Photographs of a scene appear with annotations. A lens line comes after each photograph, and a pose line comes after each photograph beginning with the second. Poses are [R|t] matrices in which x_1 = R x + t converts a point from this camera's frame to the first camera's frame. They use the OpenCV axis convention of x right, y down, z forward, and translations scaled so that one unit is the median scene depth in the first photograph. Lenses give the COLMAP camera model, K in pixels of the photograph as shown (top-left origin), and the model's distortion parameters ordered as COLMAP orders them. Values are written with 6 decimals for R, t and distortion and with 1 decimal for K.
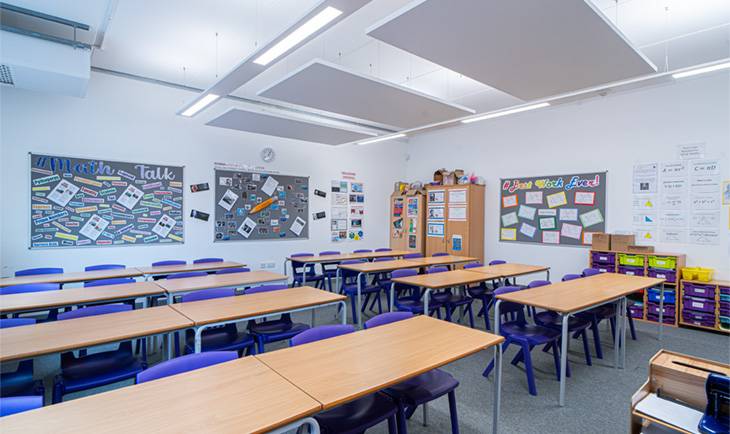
lens RADIAL K [[373.7, 0, 360.1], [0, 373.7, 225.1], [0, 0, 1]] dist [-0.002939, -0.000923]
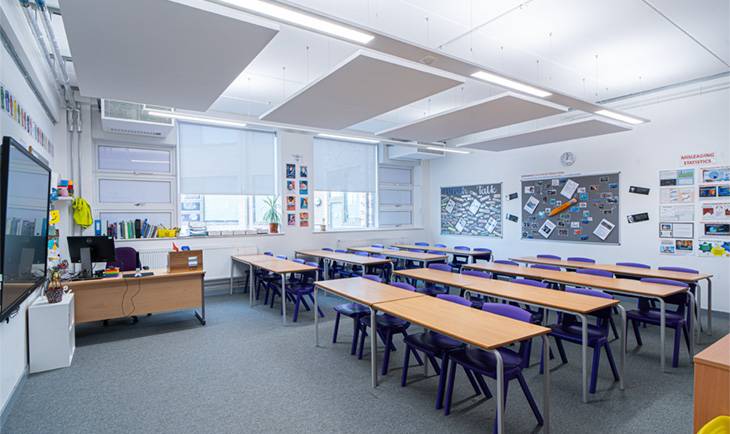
lens RADIAL K [[373.7, 0, 360.9], [0, 373.7, 213.8], [0, 0, 1]] dist [-0.002939, -0.000923]
pose [[-0.102619, -0.010504, -0.994665, 0.872559], [-0.021939, 0.999725, -0.008294, -0.016604], [0.994479, 0.020971, -0.102821, 0.568477]]
